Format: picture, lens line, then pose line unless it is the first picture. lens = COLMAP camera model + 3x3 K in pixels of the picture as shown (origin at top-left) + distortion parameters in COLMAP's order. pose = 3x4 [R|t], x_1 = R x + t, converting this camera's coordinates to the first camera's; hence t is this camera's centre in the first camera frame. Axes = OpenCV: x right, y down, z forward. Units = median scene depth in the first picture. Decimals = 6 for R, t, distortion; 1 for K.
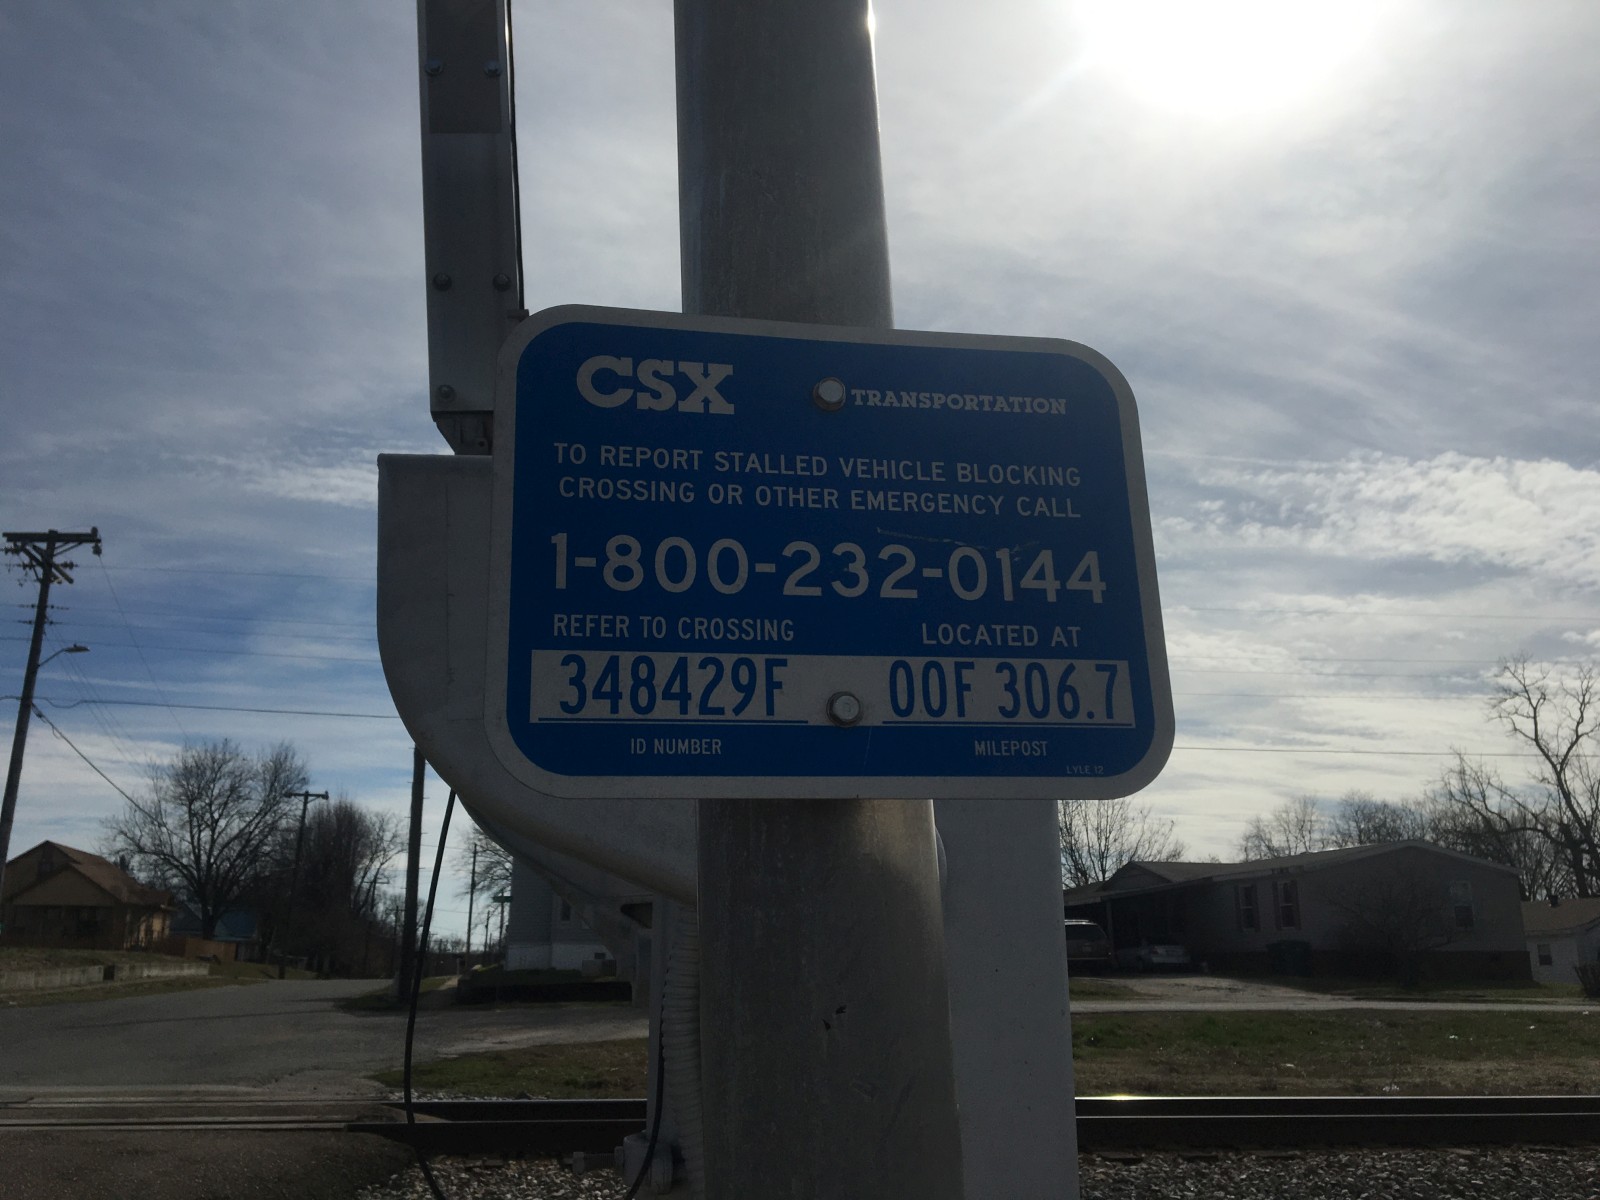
lens RADIAL K [[1294.3, 0, 800.0], [0, 1294.3, 600.0], [0, 0, 1]] dist [0.000043, -0.004858]
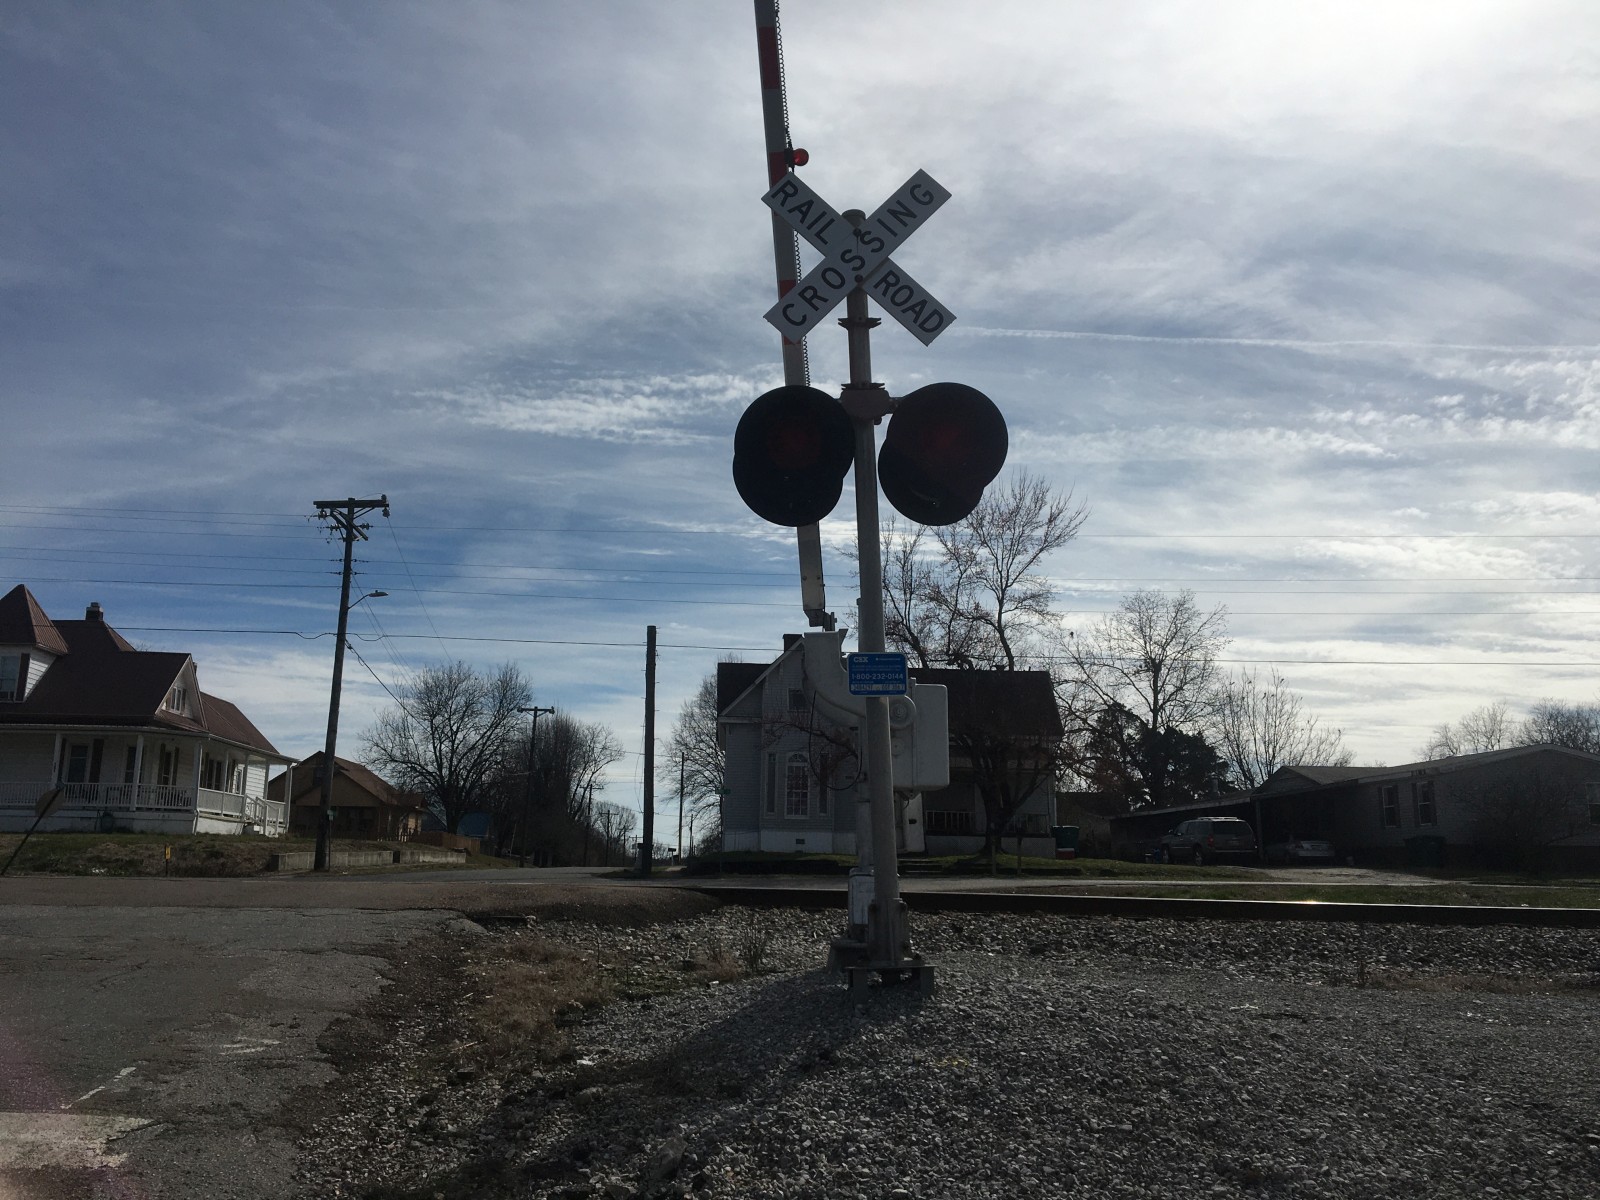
lens RADIAL K [[1294.3, 0, 800.0], [0, 1294.3, 600.0], [0, 0, 1]] dist [0.000043, -0.004858]
pose [[0.990127, -0.019245, -0.138843, 0.007743], [0.028342, 0.997557, 0.063848, -0.011762], [0.137275, -0.067152, 0.988254, -0.083825]]
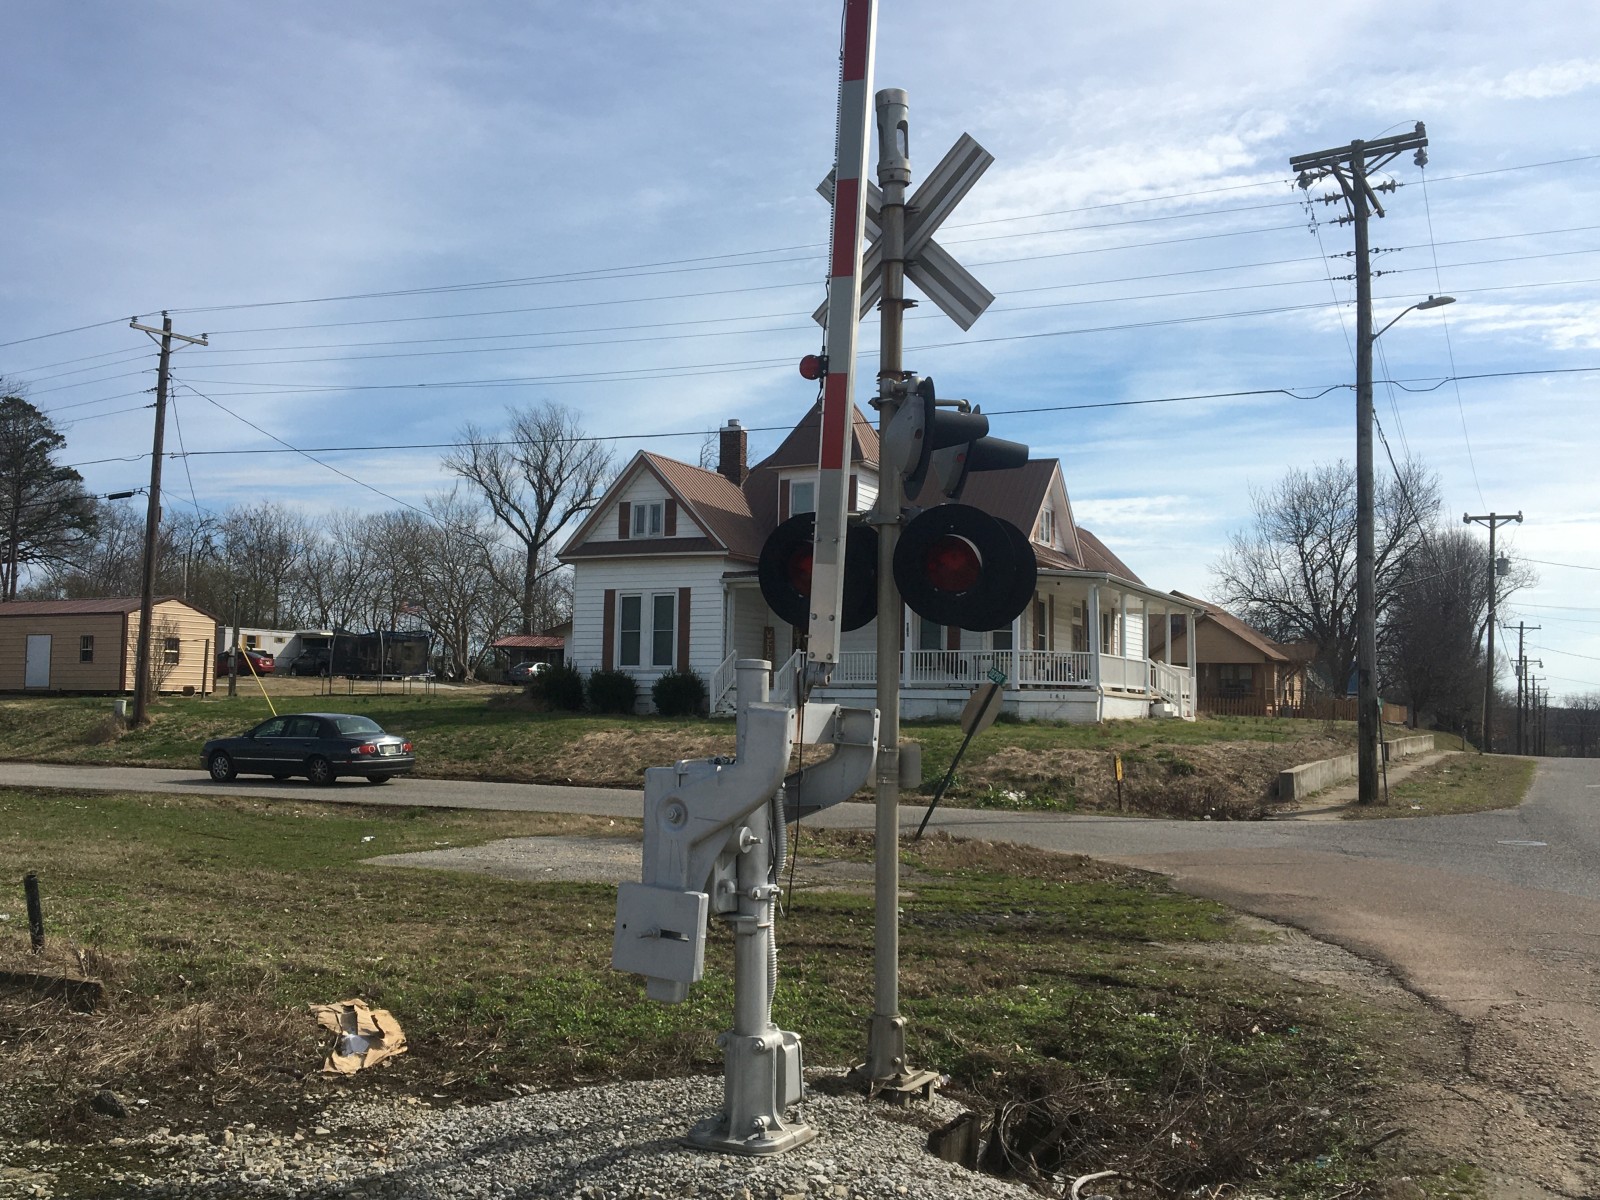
lens RADIAL K [[1482.8, 0, 800.0], [0, 1482.8, 600.0], [0, 0, 1]] dist [-0.089361, 0.003253]
pose [[0.779281, -0.035510, -0.625667, -0.166495], [0.156320, 0.977848, 0.139202, 0.015507], [0.606865, -0.206282, 0.767570, 0.088824]]
